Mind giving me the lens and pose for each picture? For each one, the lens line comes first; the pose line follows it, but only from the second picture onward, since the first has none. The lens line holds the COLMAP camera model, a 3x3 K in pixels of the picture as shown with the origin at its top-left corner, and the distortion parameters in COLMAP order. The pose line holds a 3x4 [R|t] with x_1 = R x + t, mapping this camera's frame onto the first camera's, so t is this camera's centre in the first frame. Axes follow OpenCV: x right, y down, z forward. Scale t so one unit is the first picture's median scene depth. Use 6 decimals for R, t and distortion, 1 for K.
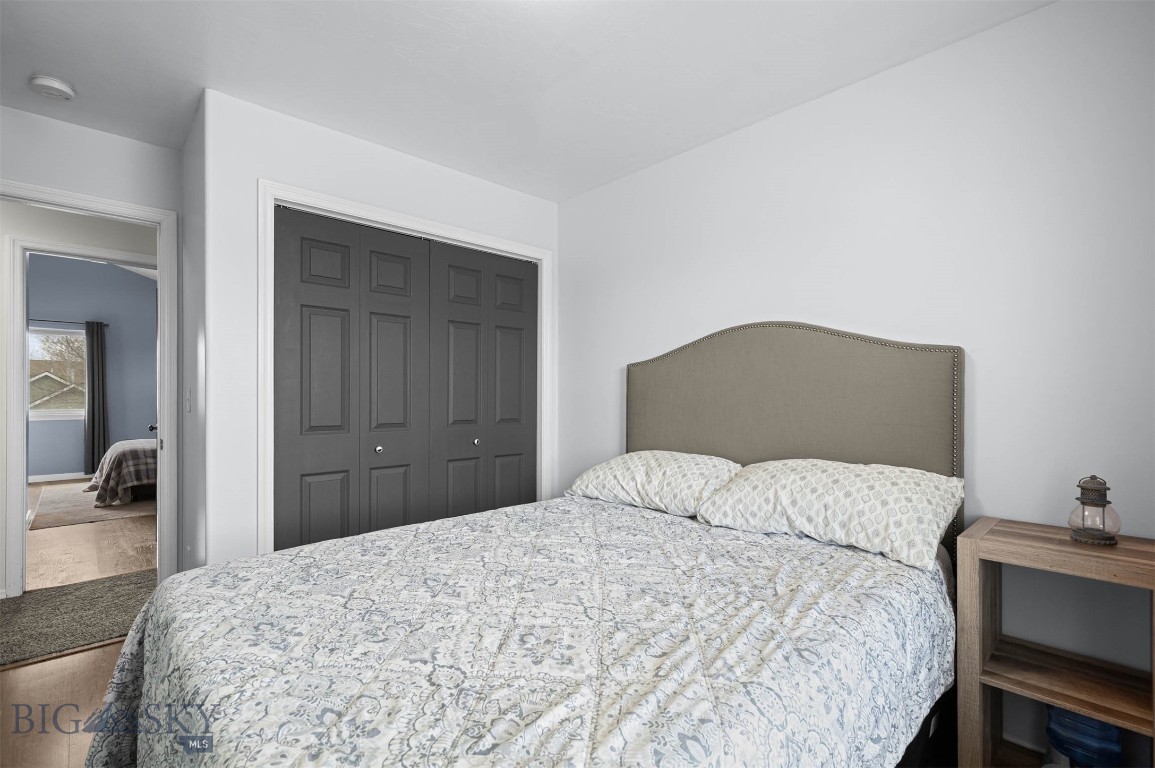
lens RADIAL K [[520.5, 0, 580.5], [0, 520.5, 390.1], [0, 0, 1]] dist [0.012274, -0.001548]
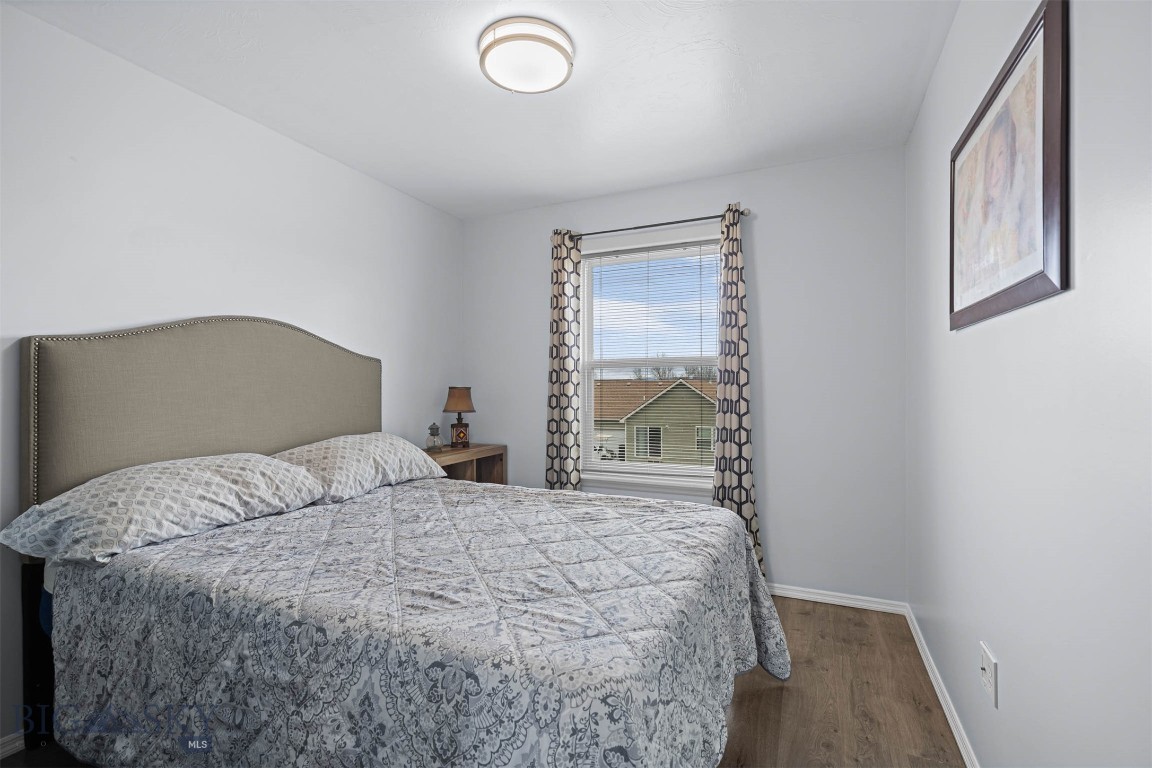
lens RADIAL K [[519.2, 0, 577.7], [0, 519.2, 387.2], [0, 0, 1]] dist [0.012274, -0.001548]
pose [[-0.375894, 0.000306, 0.926662, -1.045954], [-0.008616, 0.999956, -0.003825, 0.010903], [-0.926622, -0.009422, -0.375875, 1.002156]]
